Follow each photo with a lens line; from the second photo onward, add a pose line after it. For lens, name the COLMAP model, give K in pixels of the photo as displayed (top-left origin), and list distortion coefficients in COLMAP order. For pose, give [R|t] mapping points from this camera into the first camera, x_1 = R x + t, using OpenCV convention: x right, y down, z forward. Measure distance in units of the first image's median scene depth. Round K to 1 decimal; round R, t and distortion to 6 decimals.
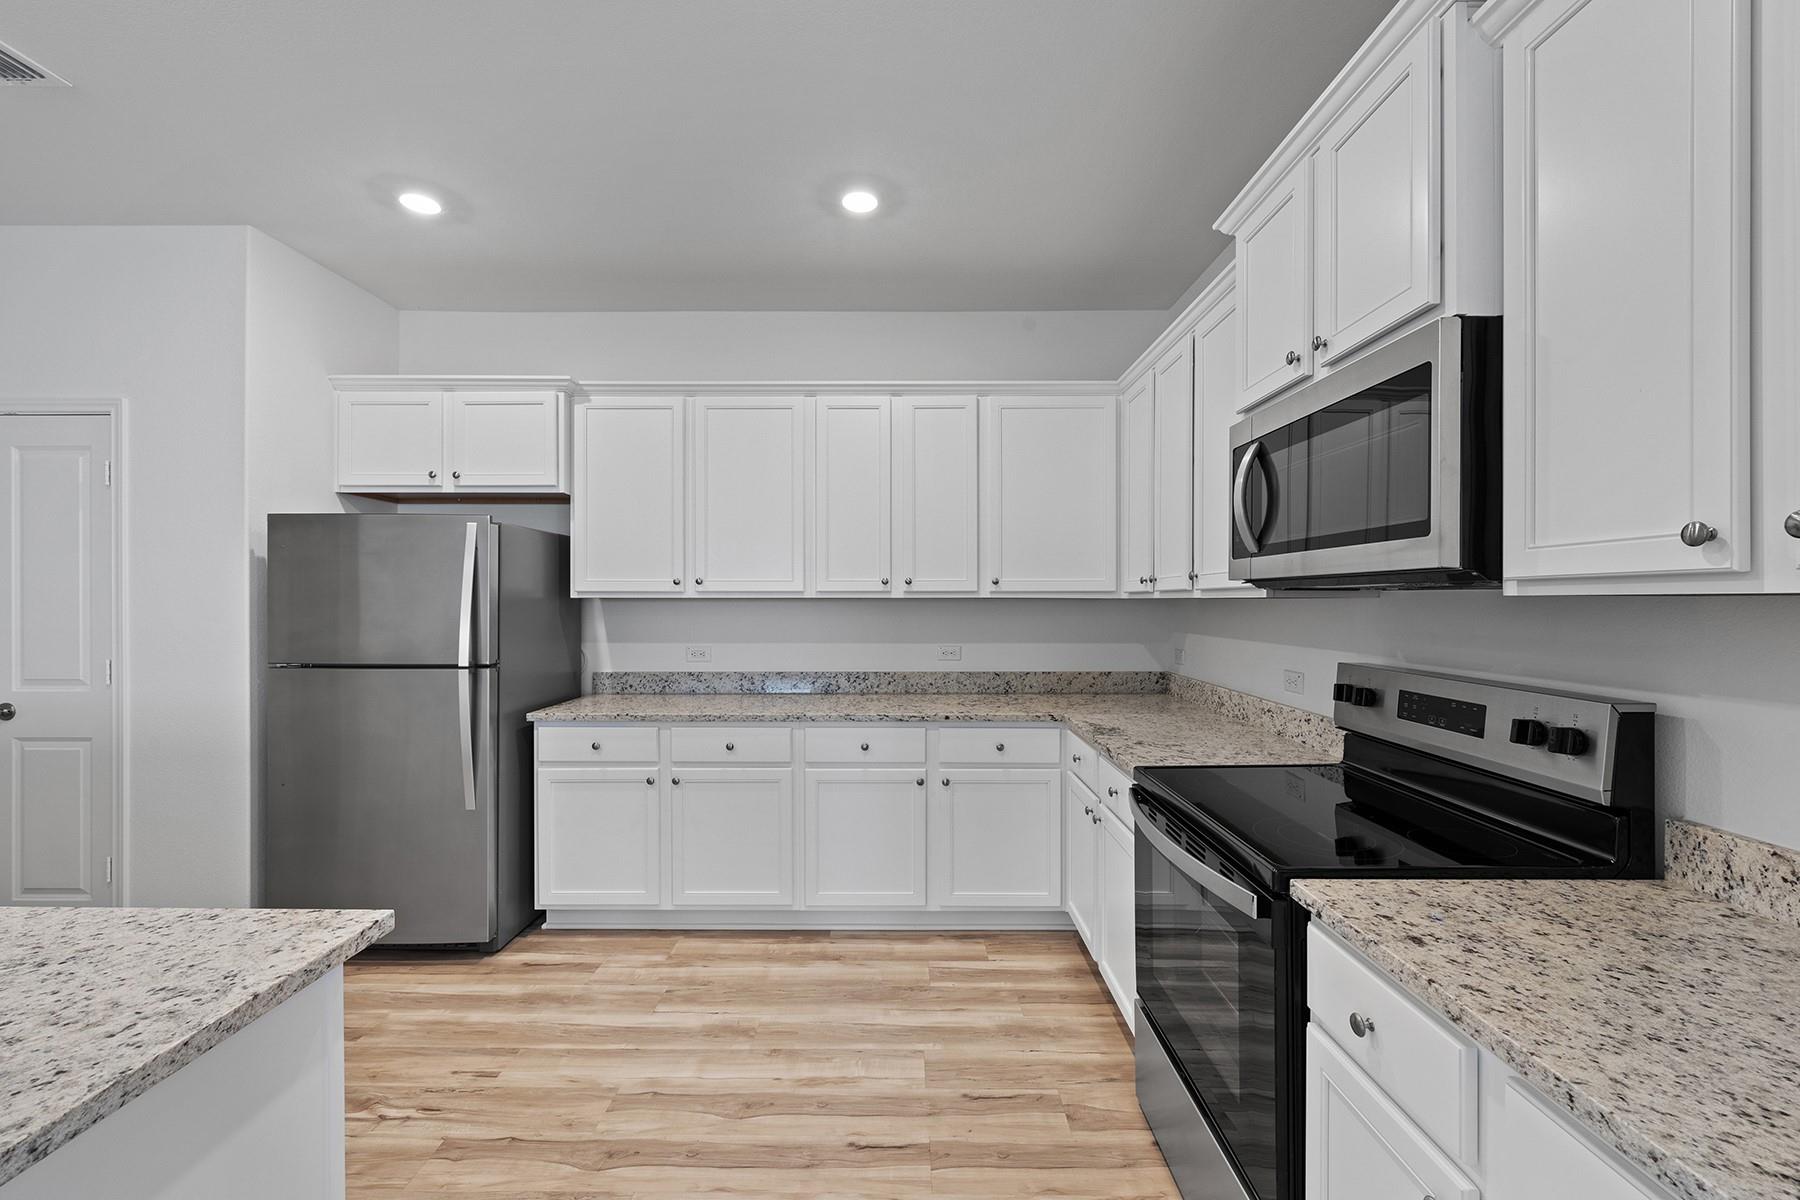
lens RADIAL K [[726.0, 0, 899.6], [0, 726.0, 598.6], [0, 0, 1]] dist [0.001635, 0.000076]
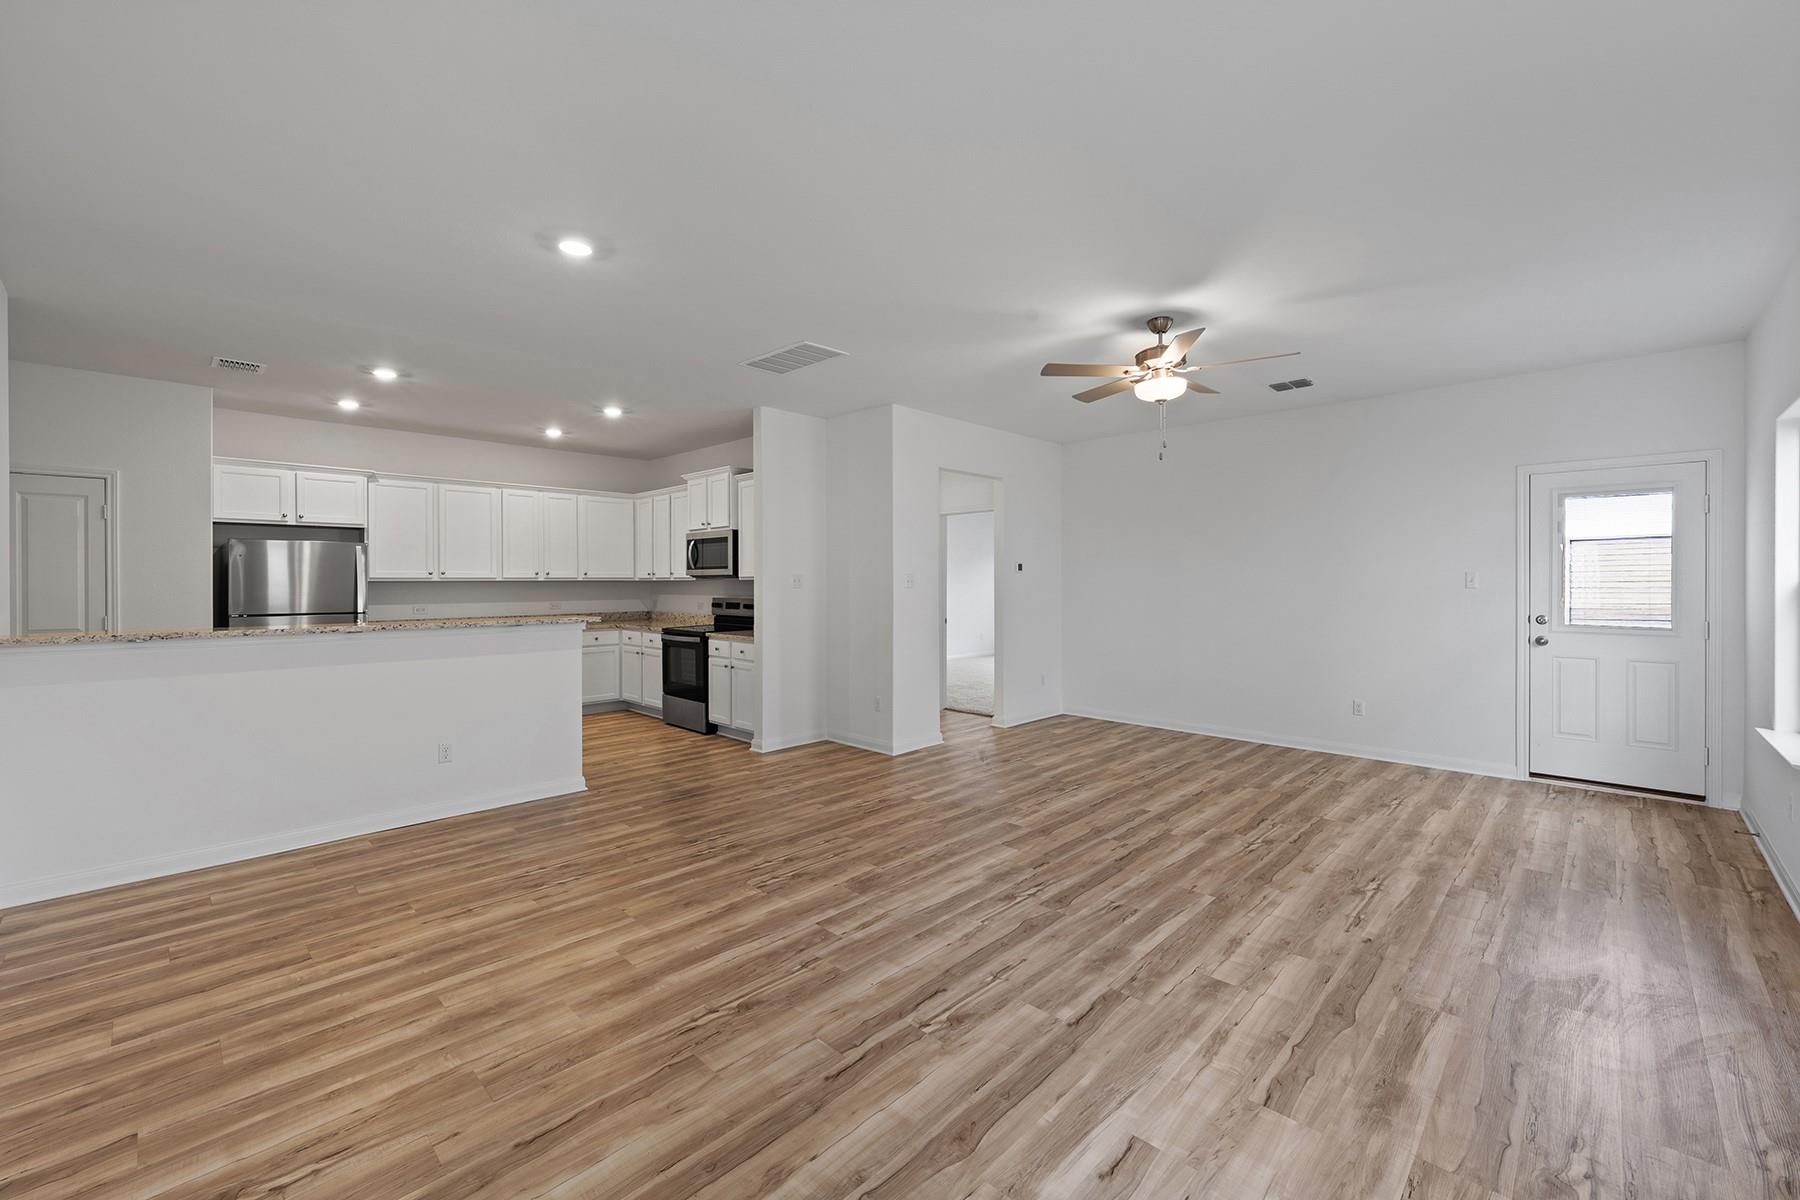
lens RADIAL K [[726.0, 0, 897.2], [0, 726.0, 588.3], [0, 0, 1]] dist [0.001635, 0.000076]
pose [[0.700406, -0.010282, 0.713671, -1.372421], [0.002592, 0.999926, 0.011863, -0.001284], [-0.713740, -0.006459, 0.700381, -2.253513]]
